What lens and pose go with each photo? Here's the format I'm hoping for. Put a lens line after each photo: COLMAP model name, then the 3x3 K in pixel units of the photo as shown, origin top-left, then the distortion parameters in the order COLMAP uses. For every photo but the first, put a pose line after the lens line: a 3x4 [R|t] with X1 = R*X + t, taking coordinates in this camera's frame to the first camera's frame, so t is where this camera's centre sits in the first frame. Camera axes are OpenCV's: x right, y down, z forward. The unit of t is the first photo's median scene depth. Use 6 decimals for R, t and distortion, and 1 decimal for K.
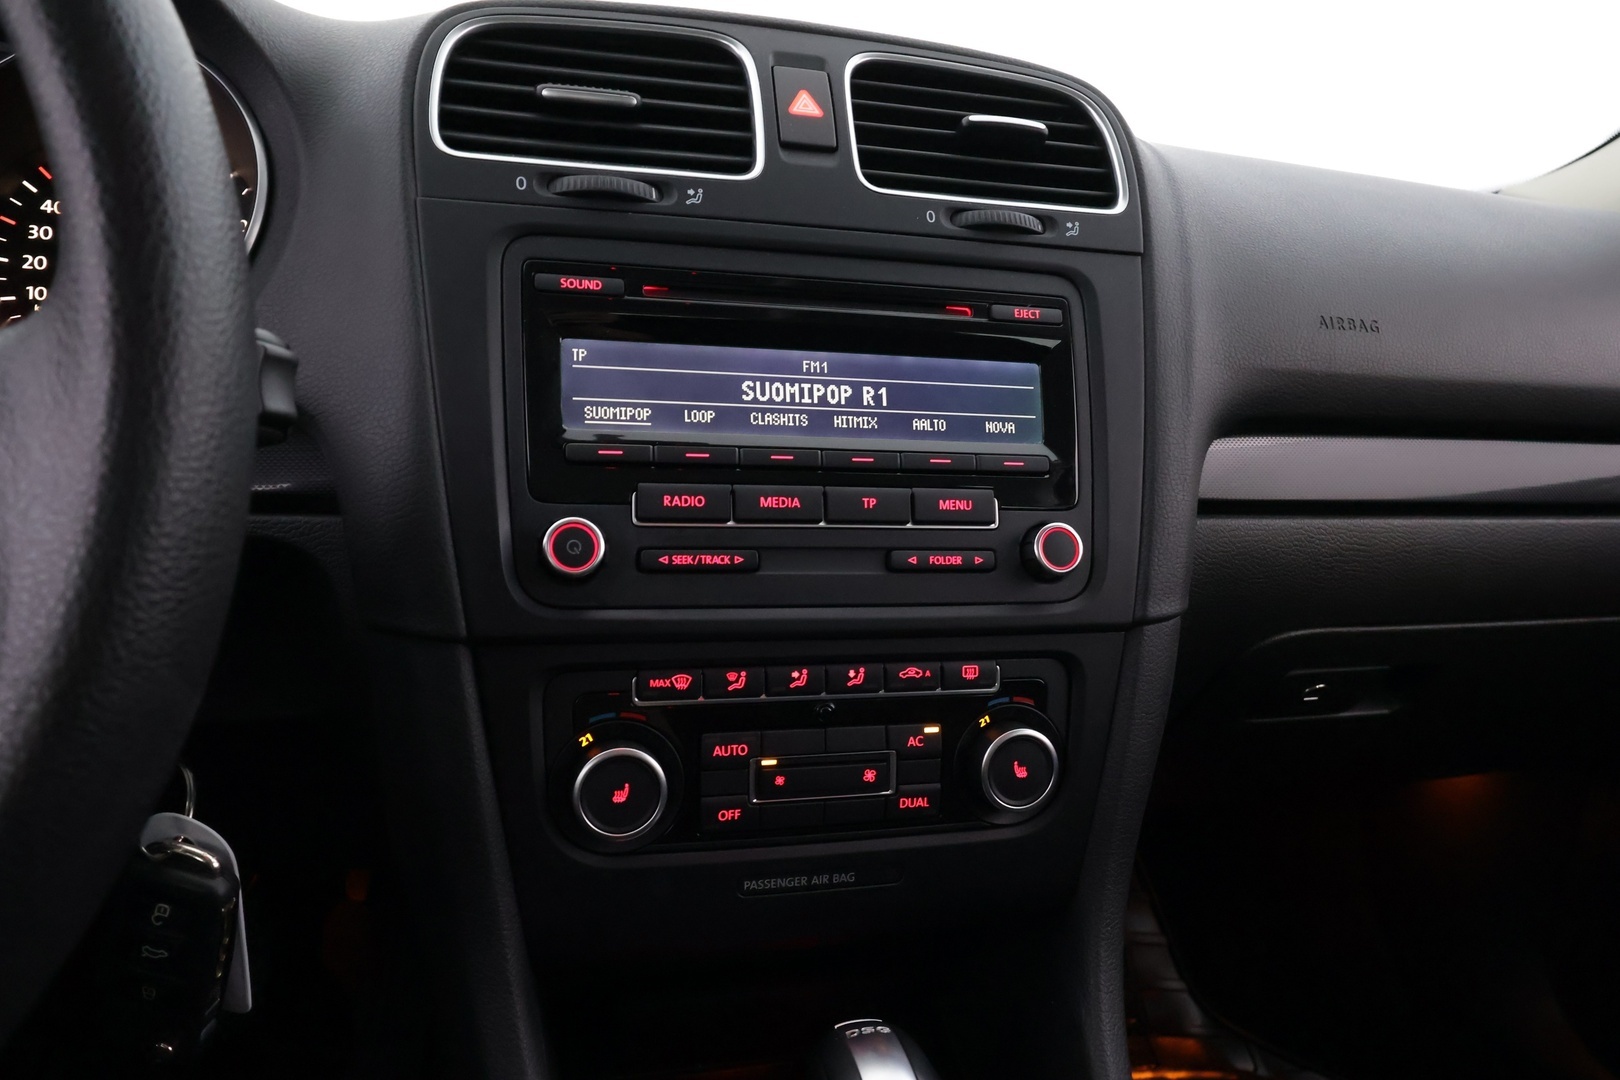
lens RADIAL K [[1137.9, 0, 806.5], [0, 1137.9, 543.3], [0, 0, 1]] dist [-0.006114, 0.007804]
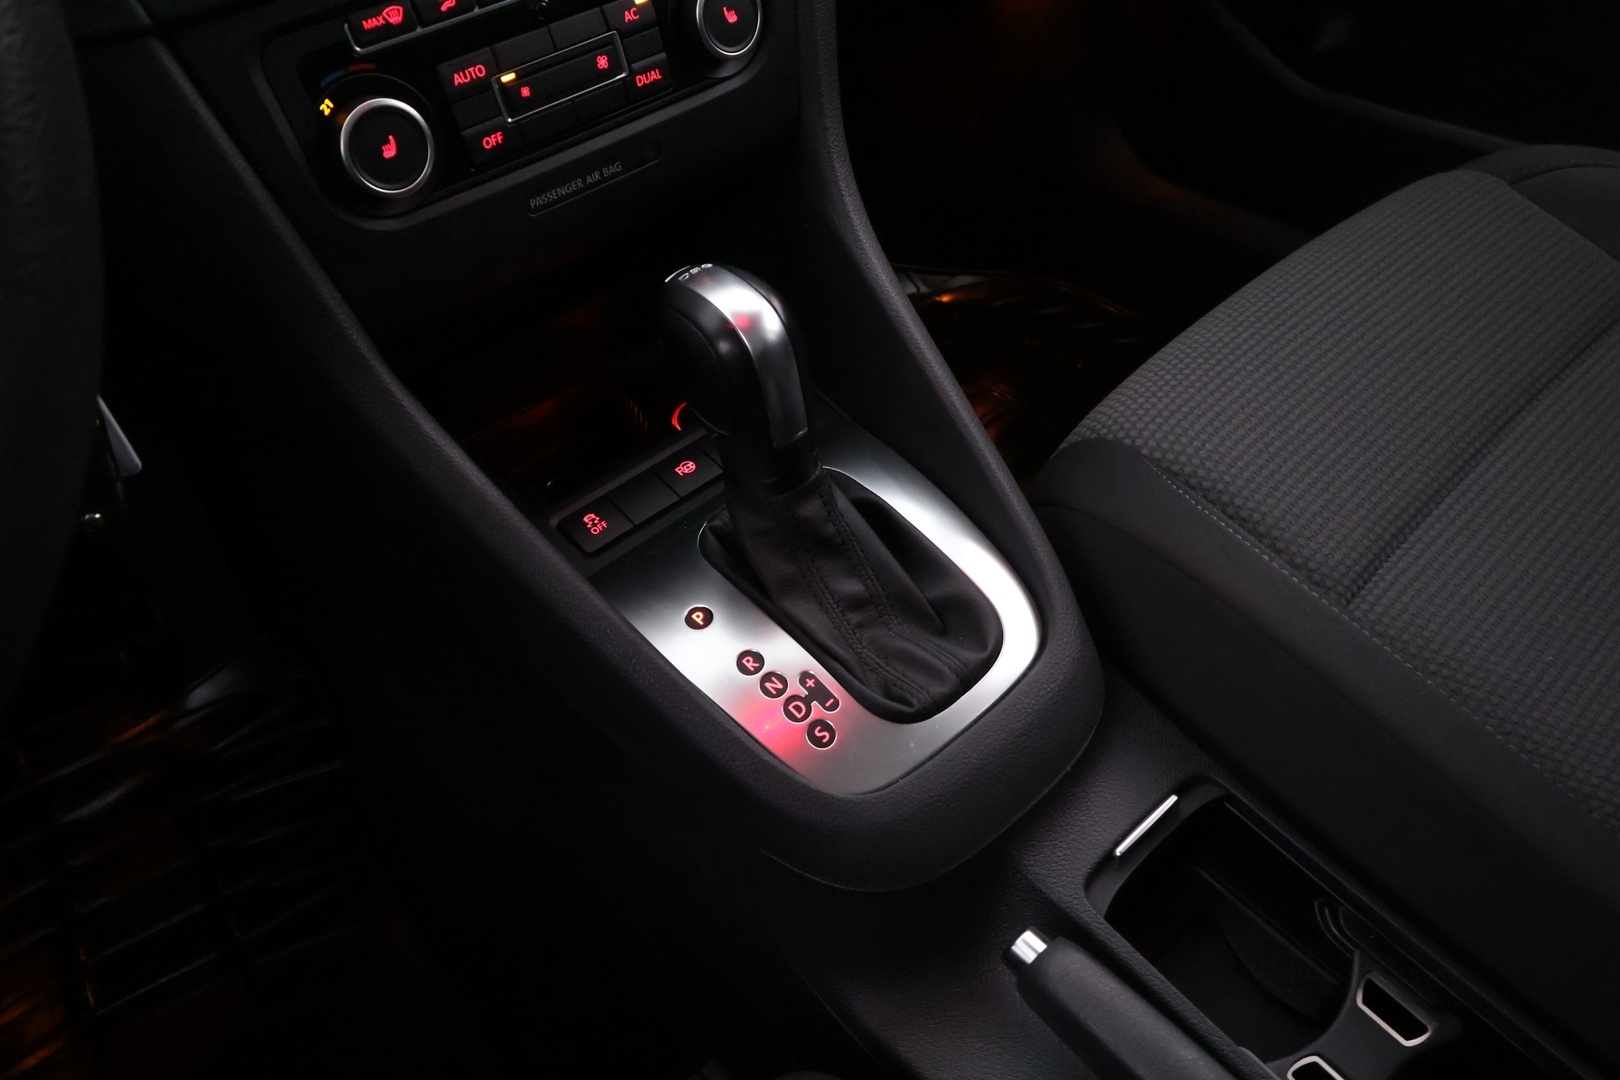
lens RADIAL K [[1137.9, 0, 818.8], [0, 1137.9, 543.5], [0, 0, 1]] dist [-0.006114, 0.007804]
pose [[0.888053, -0.406212, 0.215297, -0.173116], [0.239413, 0.808406, 0.537738, 0.051274], [-0.392483, -0.425995, 0.815160, -0.102438]]
